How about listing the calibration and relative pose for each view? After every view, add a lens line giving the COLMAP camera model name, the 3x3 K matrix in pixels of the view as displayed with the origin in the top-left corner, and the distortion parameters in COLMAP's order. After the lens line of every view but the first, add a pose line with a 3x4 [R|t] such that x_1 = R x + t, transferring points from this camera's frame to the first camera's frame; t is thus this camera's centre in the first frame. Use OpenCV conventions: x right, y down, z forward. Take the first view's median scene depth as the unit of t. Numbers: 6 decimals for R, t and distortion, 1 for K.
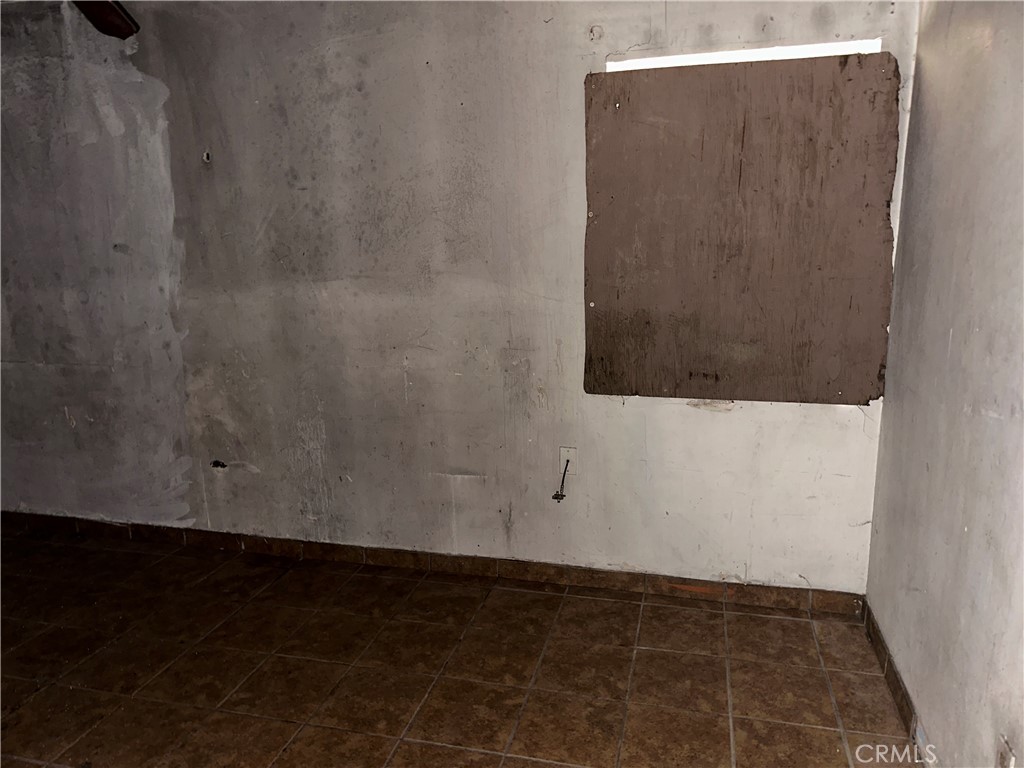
lens RADIAL K [[722.5, 0, 512.0], [0, 722.5, 384.0], [0, 0, 1]] dist [0.038019, -0.044681]
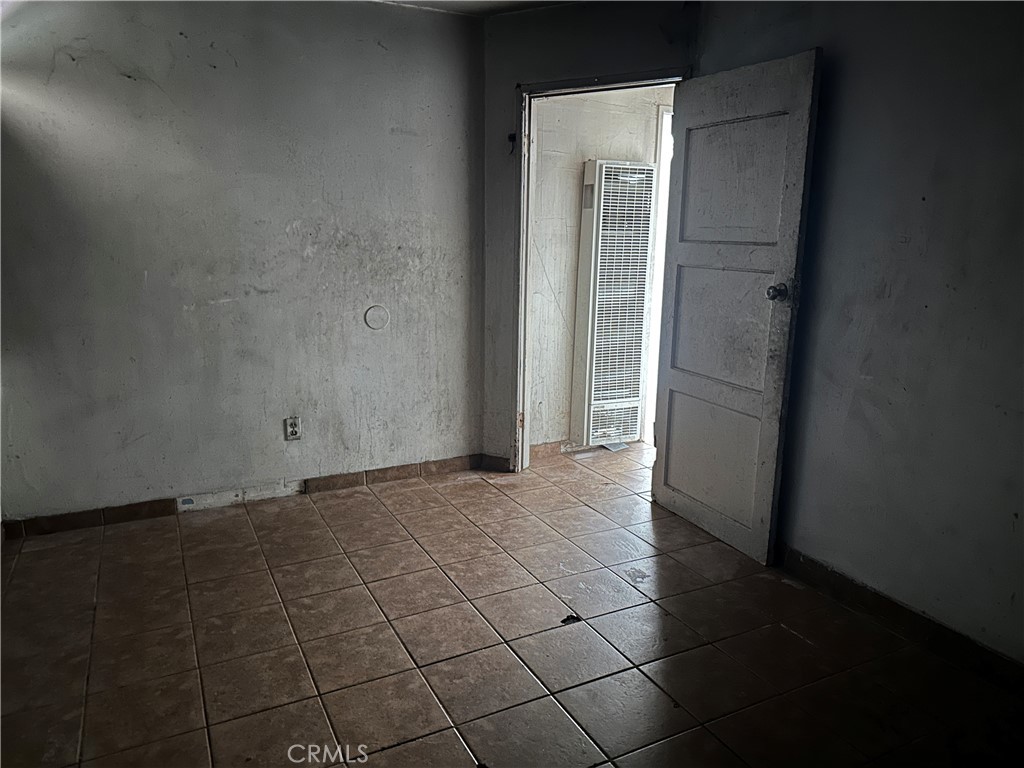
lens RADIAL K [[722.5, 0, 512.0], [0, 722.5, 384.0], [0, 0, 1]] dist [0.038019, -0.044681]
pose [[-0.654649, -0.143135, 0.742258, -1.142604], [0.165052, 0.931154, 0.325132, -0.212940], [-0.737694, 0.335358, -0.585954, 1.253117]]
